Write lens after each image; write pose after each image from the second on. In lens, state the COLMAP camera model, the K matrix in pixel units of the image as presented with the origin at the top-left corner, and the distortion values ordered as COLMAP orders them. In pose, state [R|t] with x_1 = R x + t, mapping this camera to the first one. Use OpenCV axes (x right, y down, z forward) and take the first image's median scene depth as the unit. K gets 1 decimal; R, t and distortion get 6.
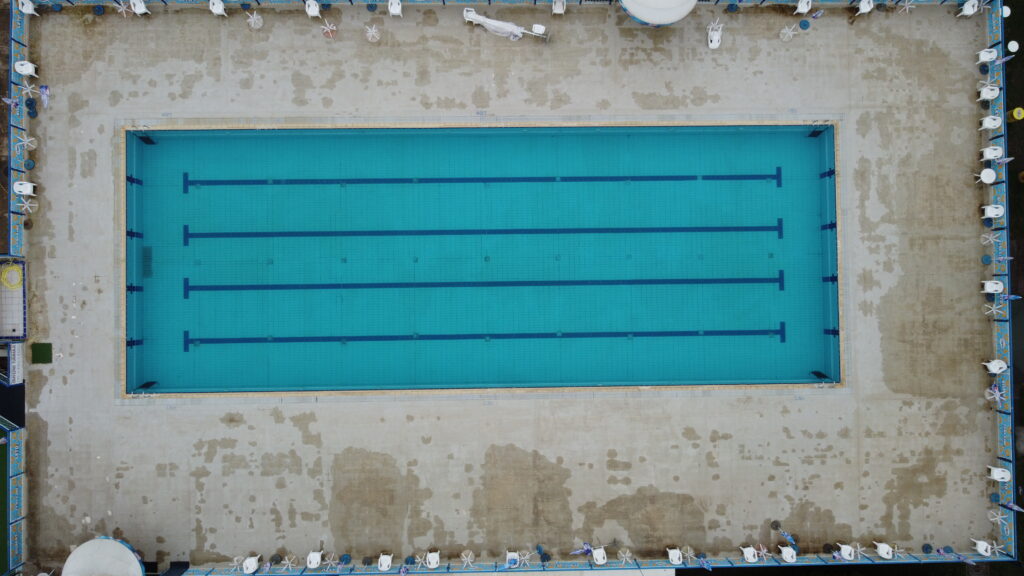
lens RADIAL K [[777.8, 0, 511.4], [0, 777.8, 287.2], [0, 0, 1]] dist [0.008830, -0.034172]
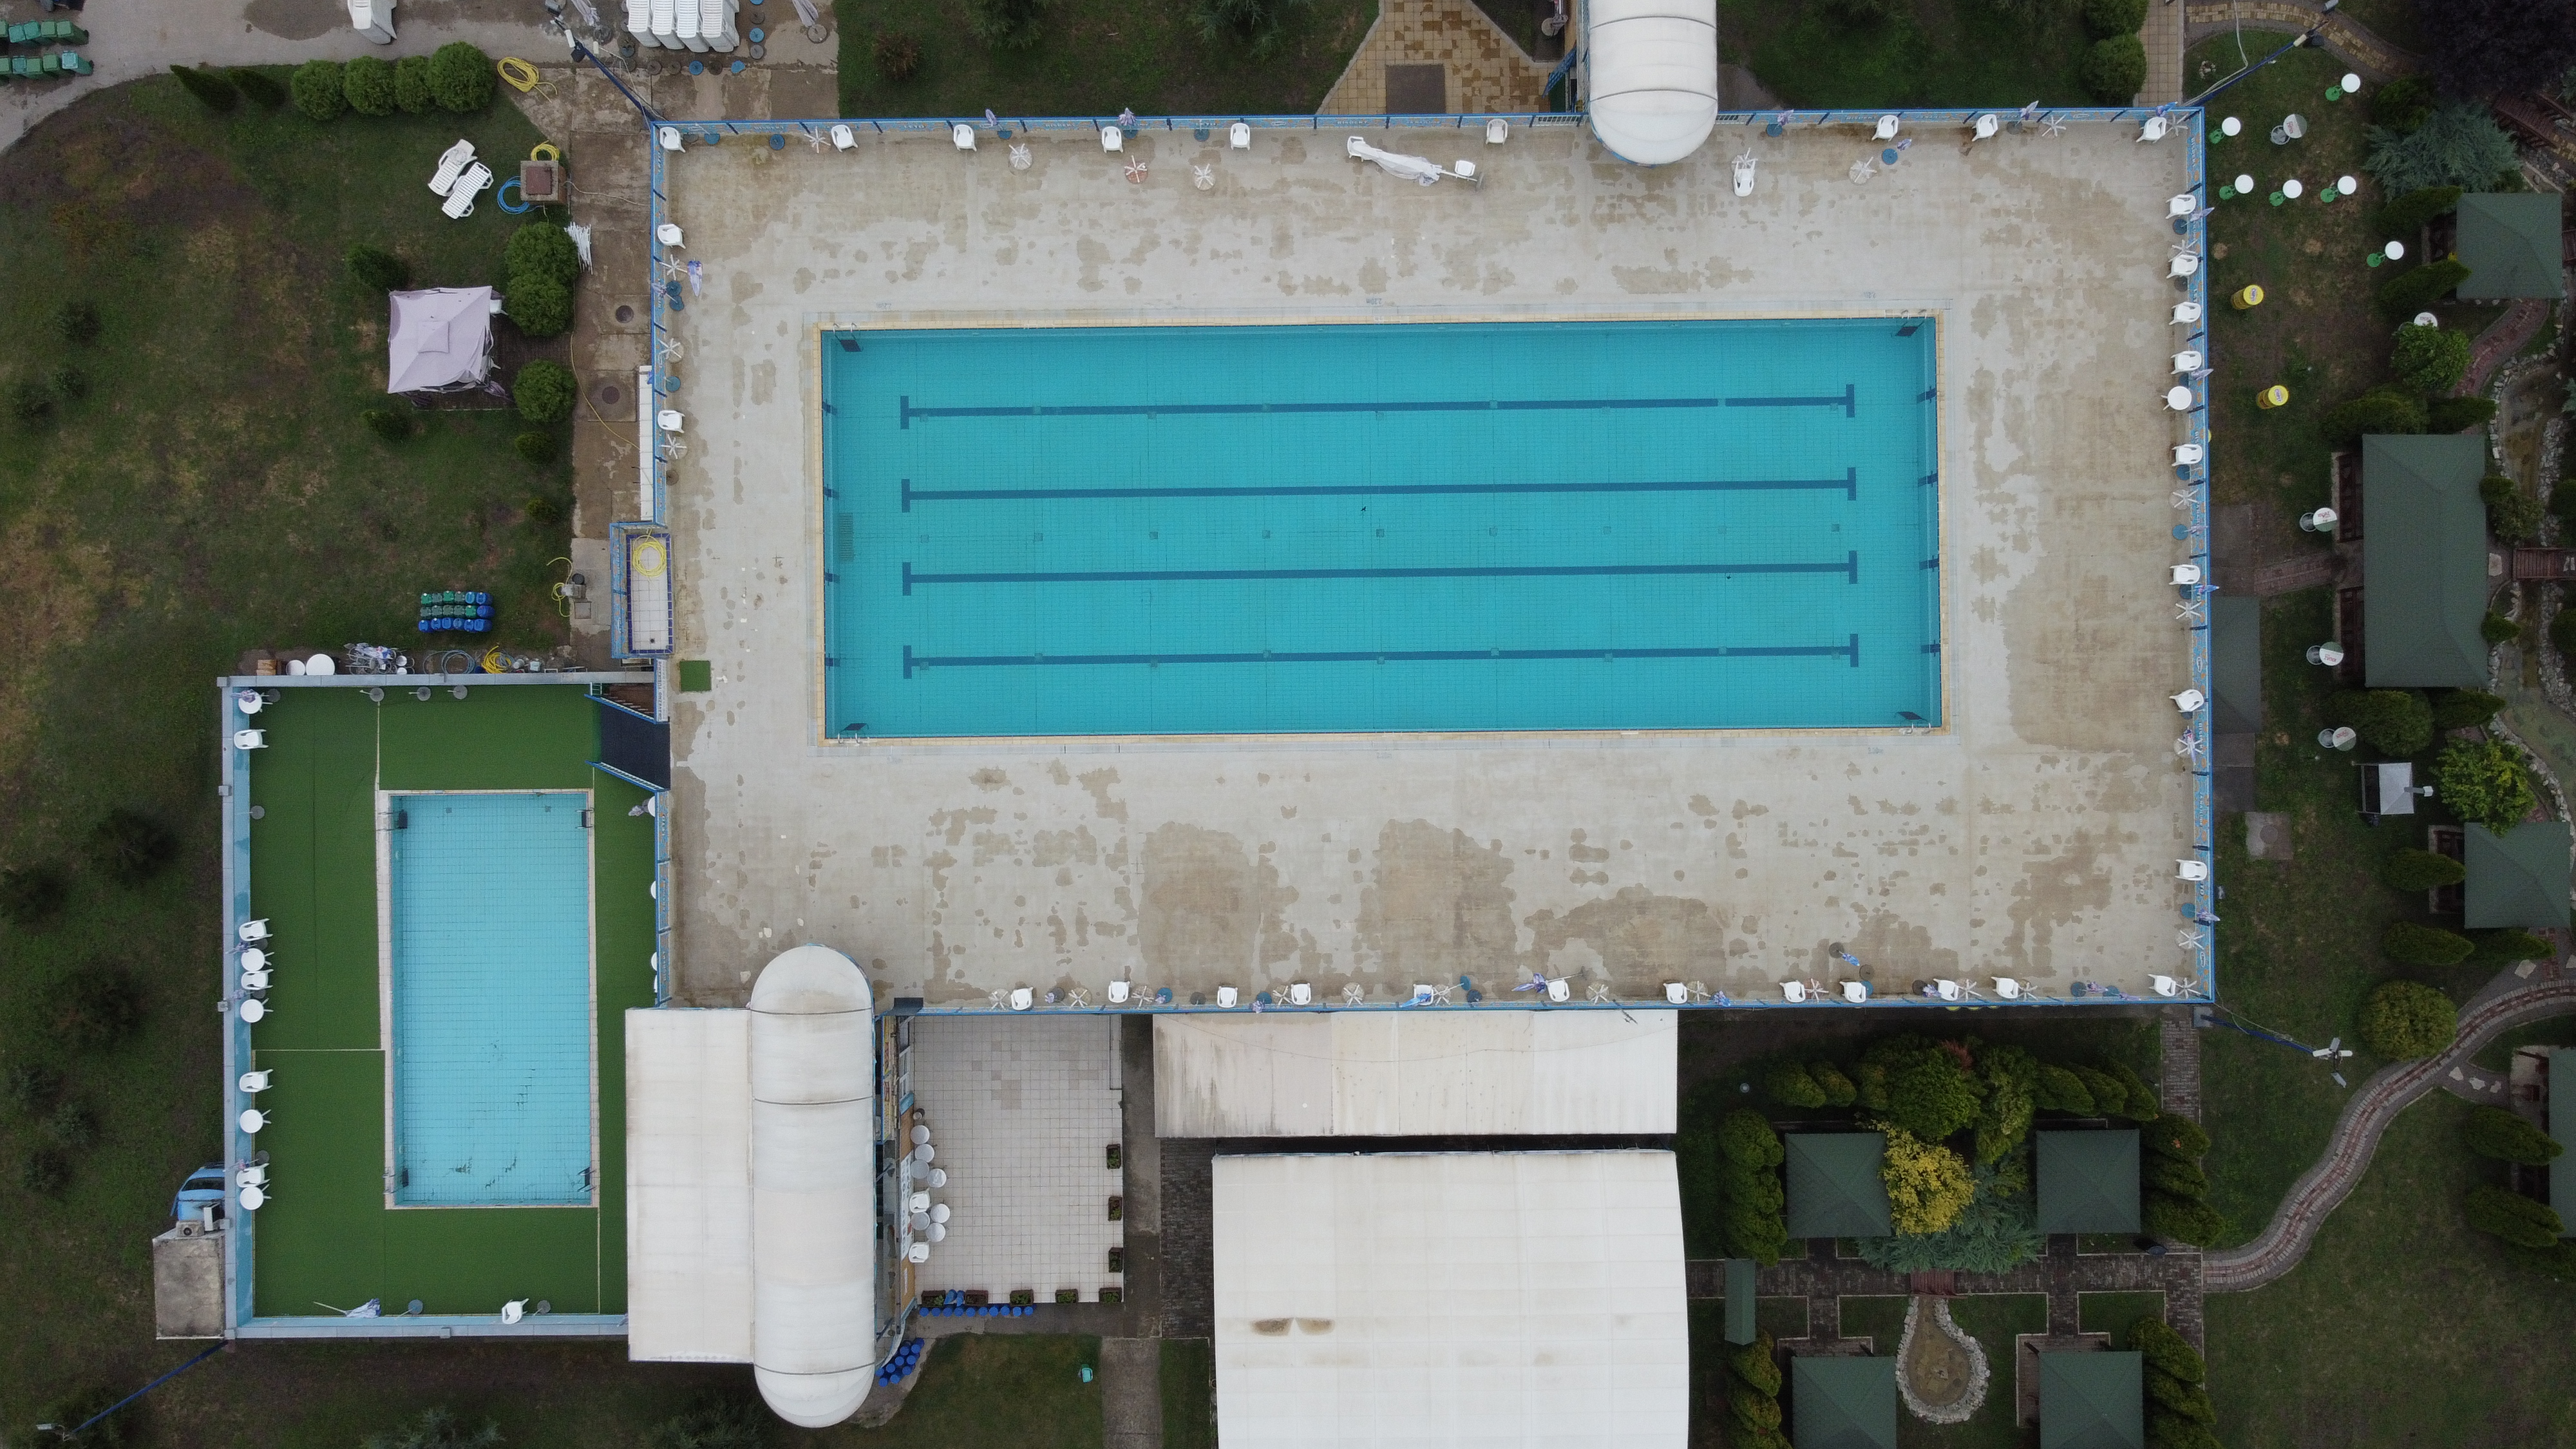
lens RADIAL K [[1956.5, 0, 1289.3], [0, 1956.5, 722.8], [0, 0, 1]] dist [0.008830, -0.034172]
pose [[0.999702, 0.001375, -0.024379, -0.068315], [-0.000968, 0.999860, 0.016705, 0.094165], [0.024399, -0.016676, 0.999563, -0.605737]]
